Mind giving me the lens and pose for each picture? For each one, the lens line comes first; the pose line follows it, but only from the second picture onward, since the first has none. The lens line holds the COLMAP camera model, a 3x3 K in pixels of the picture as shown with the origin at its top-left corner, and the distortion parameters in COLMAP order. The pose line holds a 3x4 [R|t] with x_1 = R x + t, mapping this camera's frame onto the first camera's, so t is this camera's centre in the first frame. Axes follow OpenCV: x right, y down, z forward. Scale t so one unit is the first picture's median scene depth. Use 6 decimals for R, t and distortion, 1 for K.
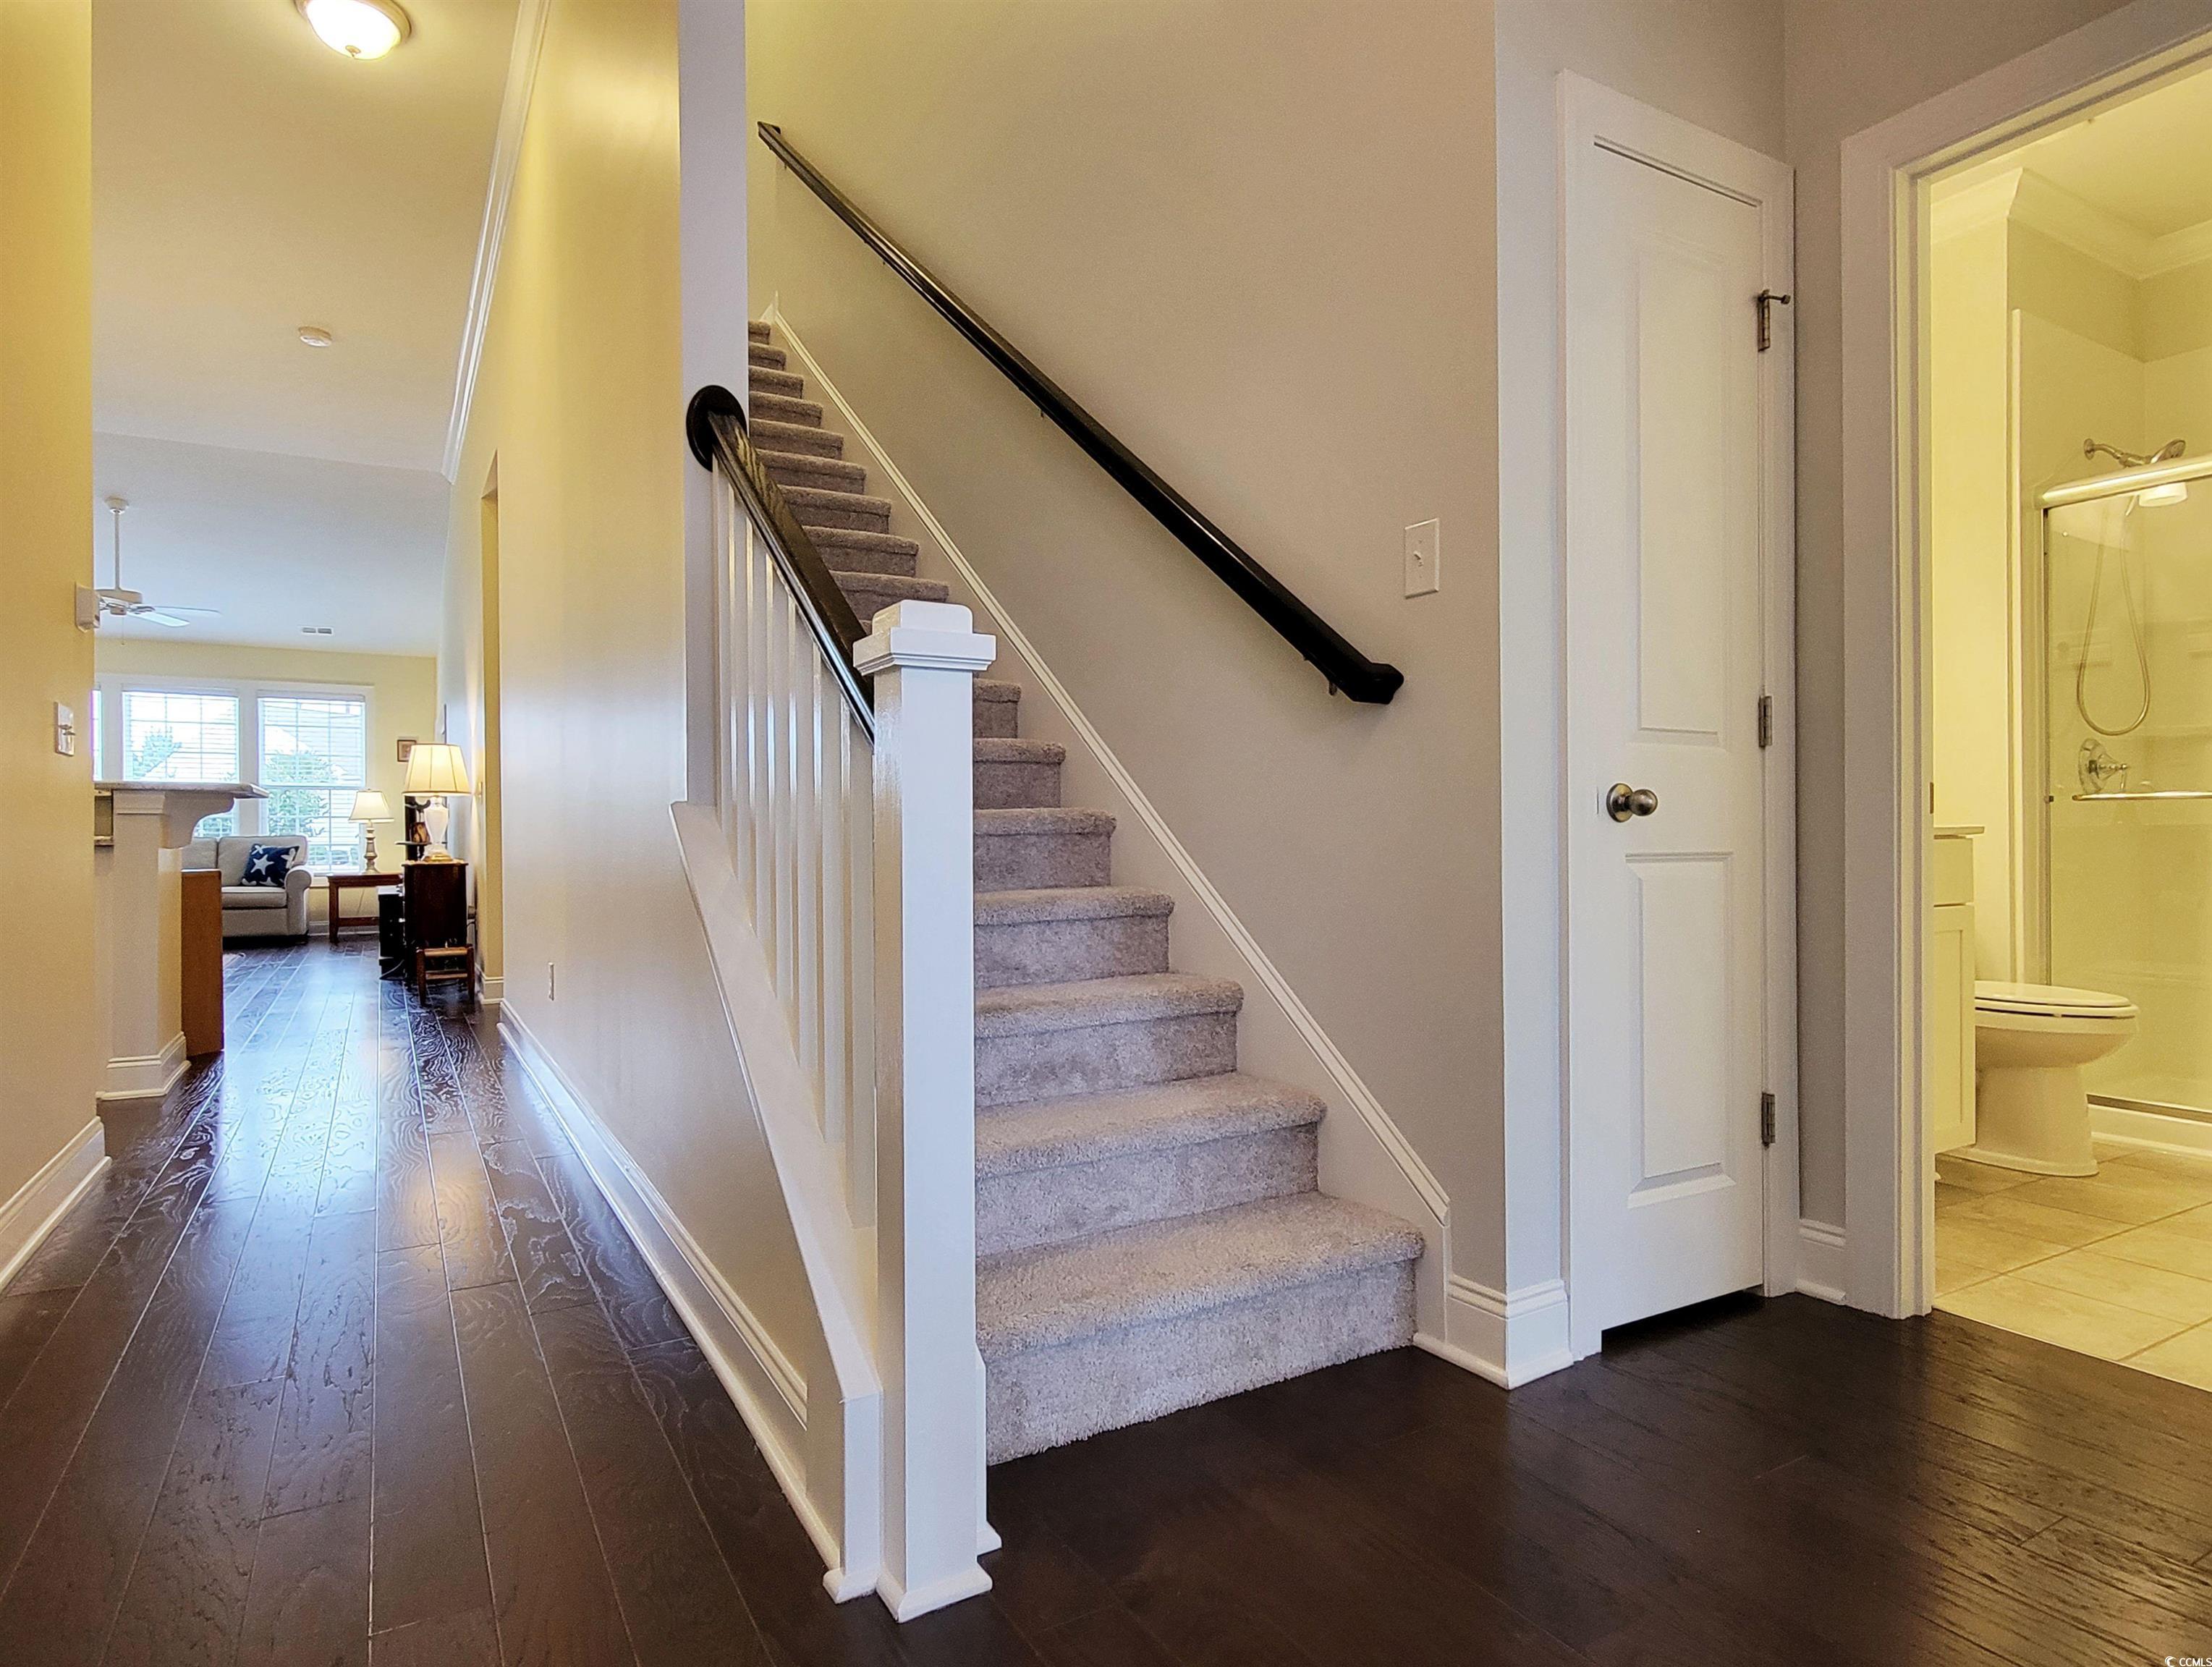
lens RADIAL K [[1240.0, 0, 1097.5], [0, 1240.0, 838.3], [0, 0, 1]] dist [0.003340, -0.003327]
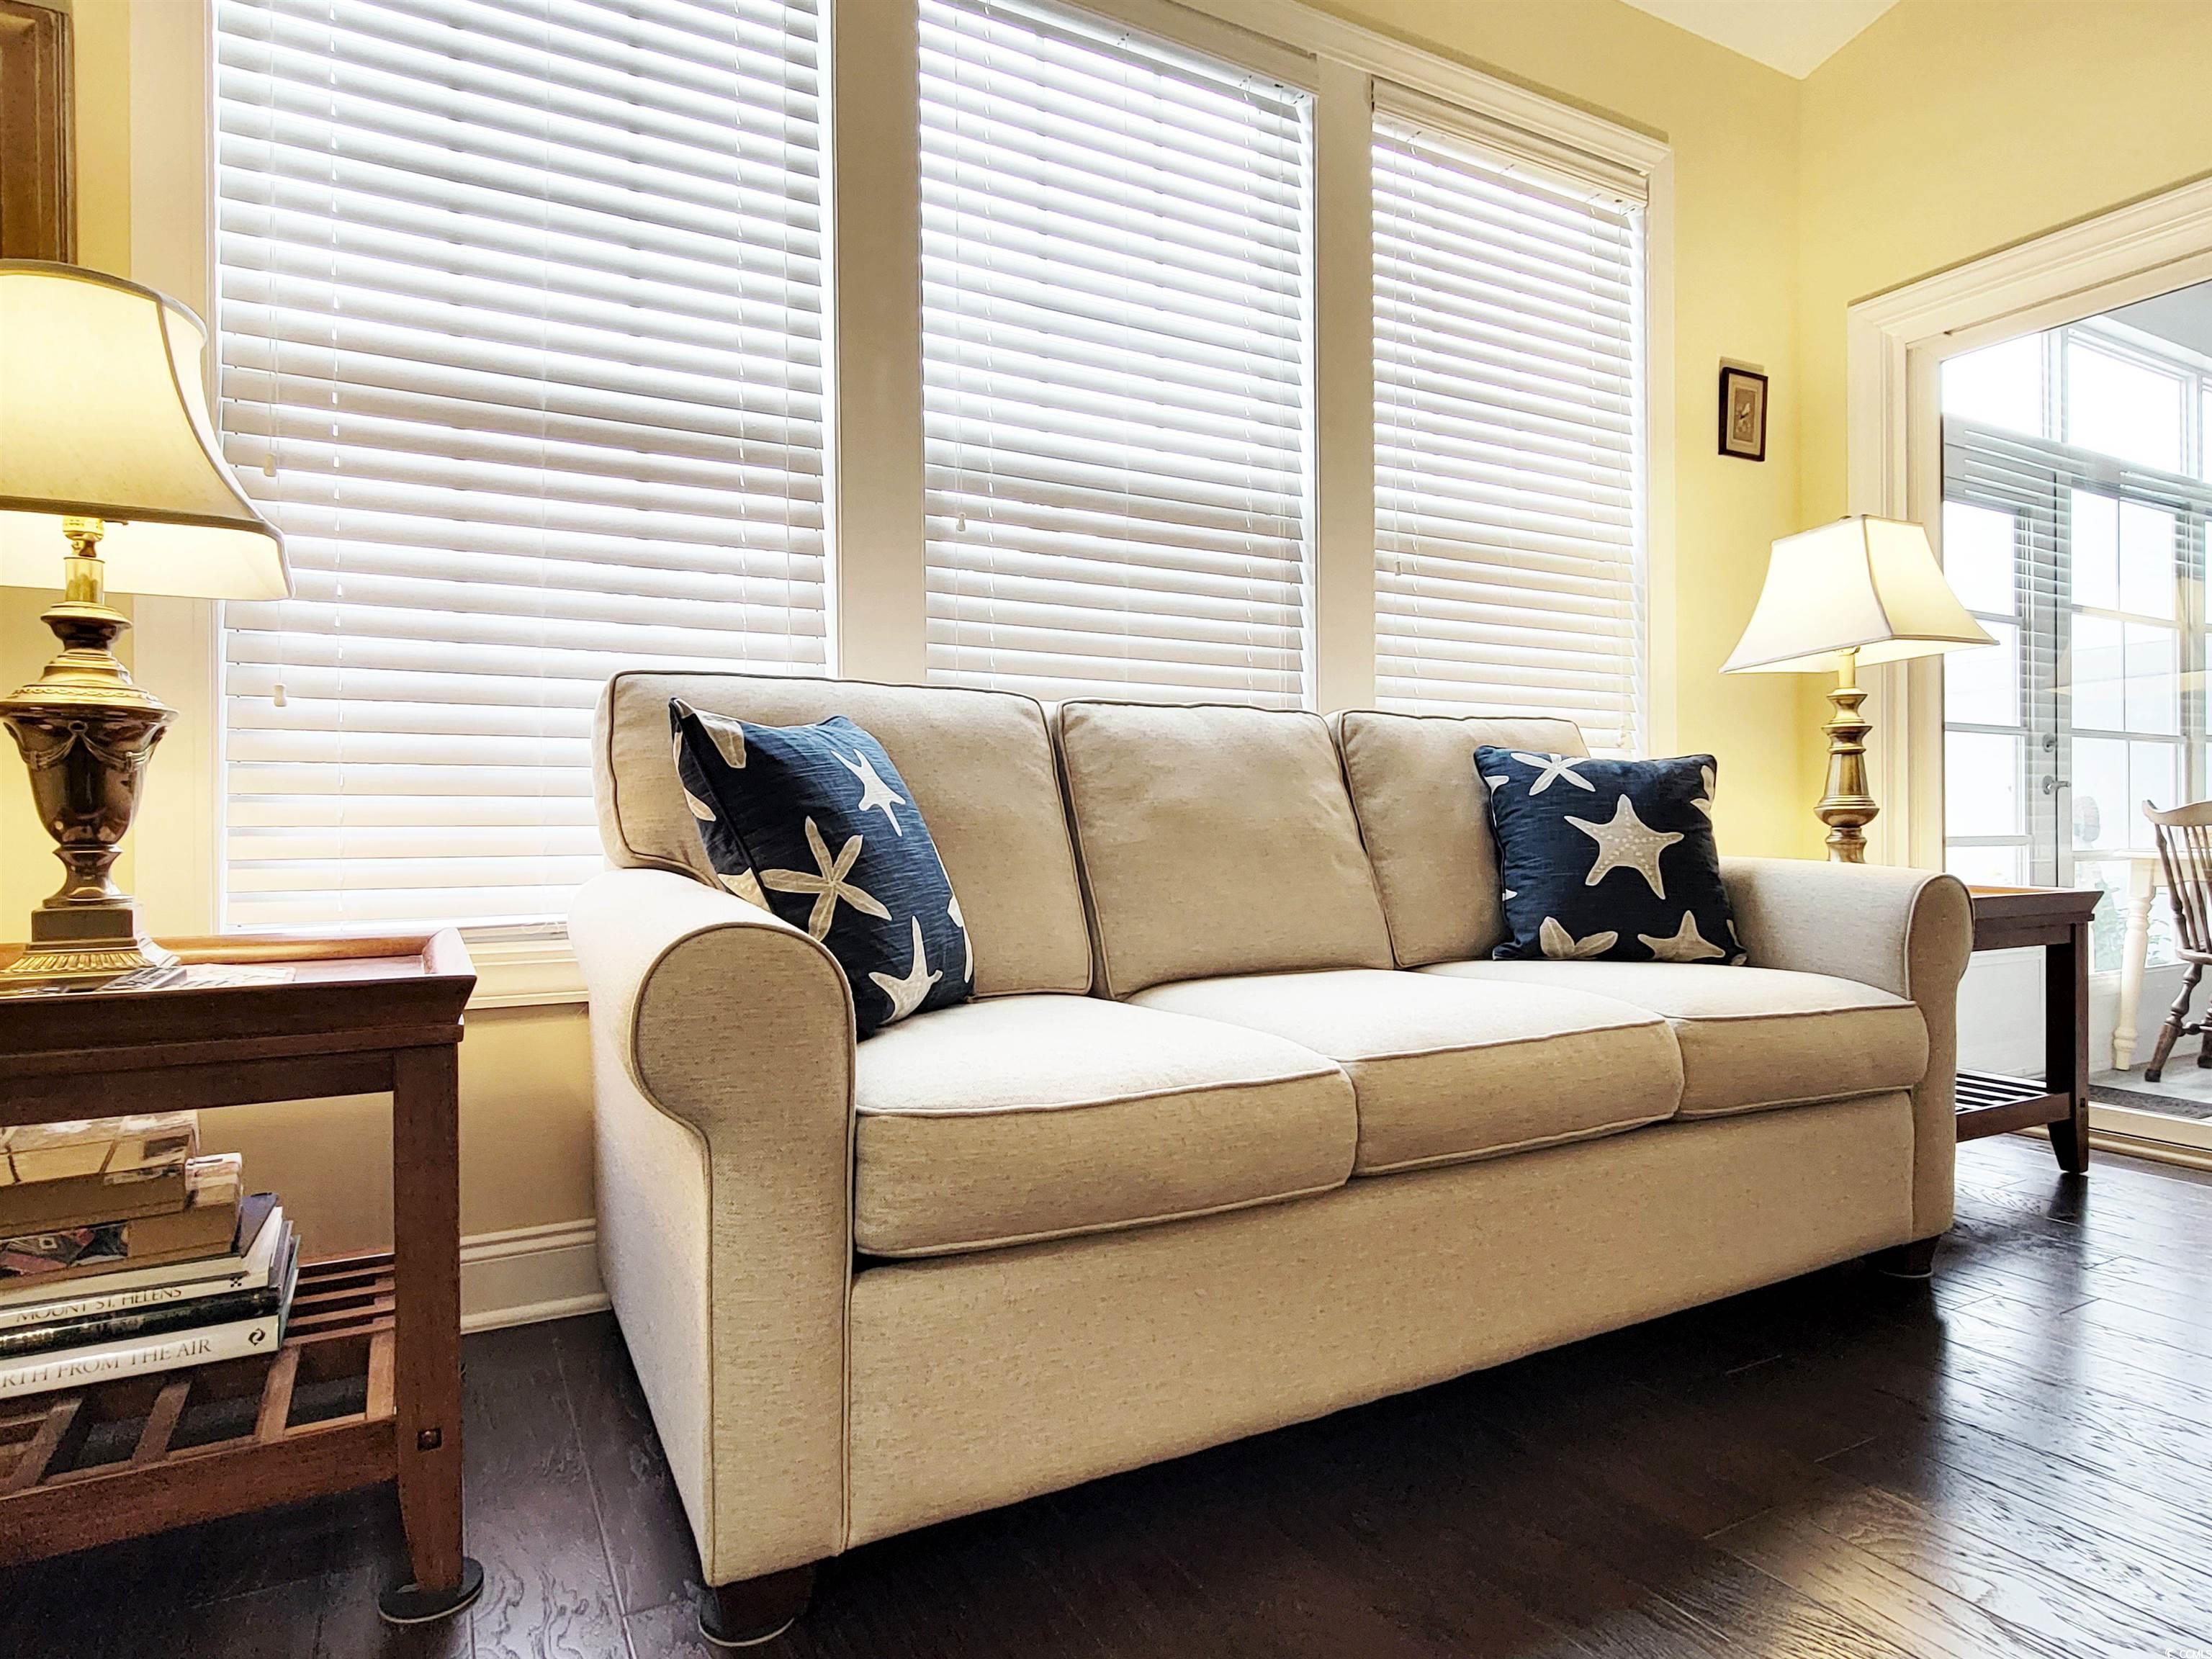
lens RADIAL K [[1250.9, 0, 1107.0], [0, 1250.9, 824.9], [0, 0, 1]] dist [0.003510, -0.001467]
pose [[0.999700, -0.000913, -0.024473, -0.747314], [0.000863, 0.999997, -0.002070, 0.018004], [0.024475, 0.002048, 0.999698, 0.799892]]
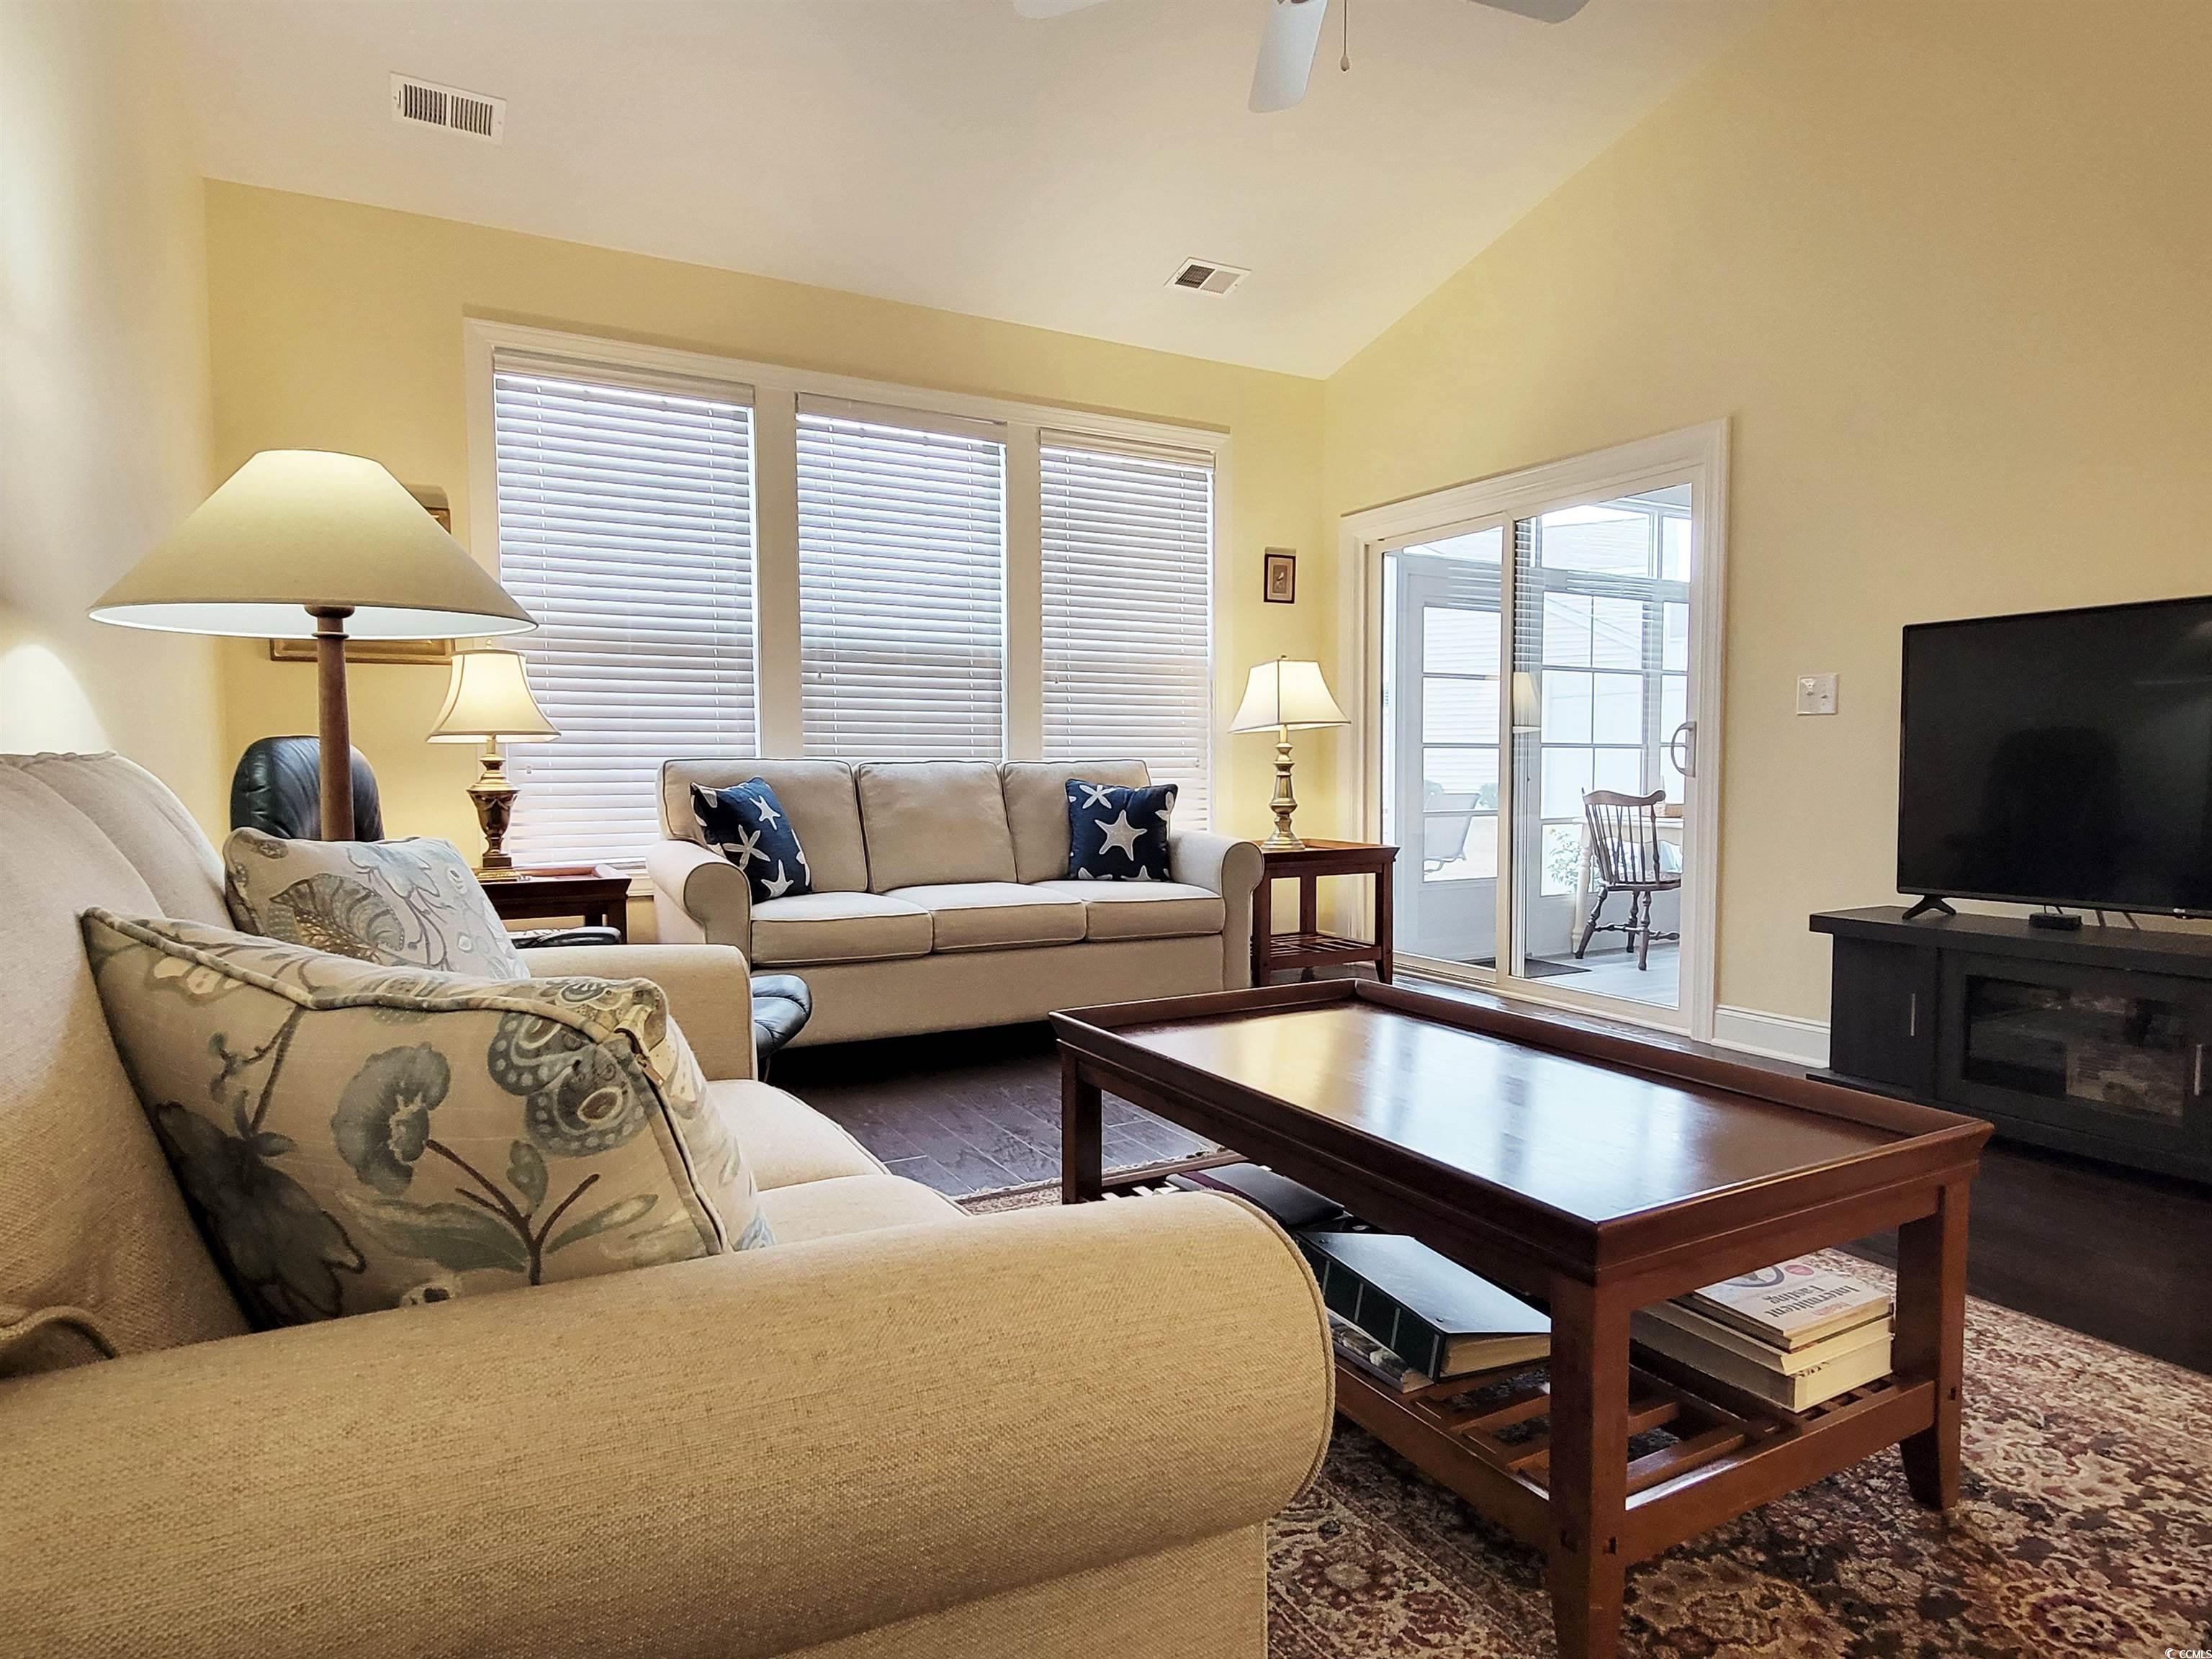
lens RADIAL K [[1250.9, 0, 1107.0], [0, 1250.9, 824.9], [0, 0, 1]] dist [0.003510, -0.001467]
pose [[0.999904, 0.004074, -0.013249, -0.671236], [-0.003409, 0.998751, 0.049845, -0.001197], [0.013436, -0.049795, 0.998669, 0.571013]]
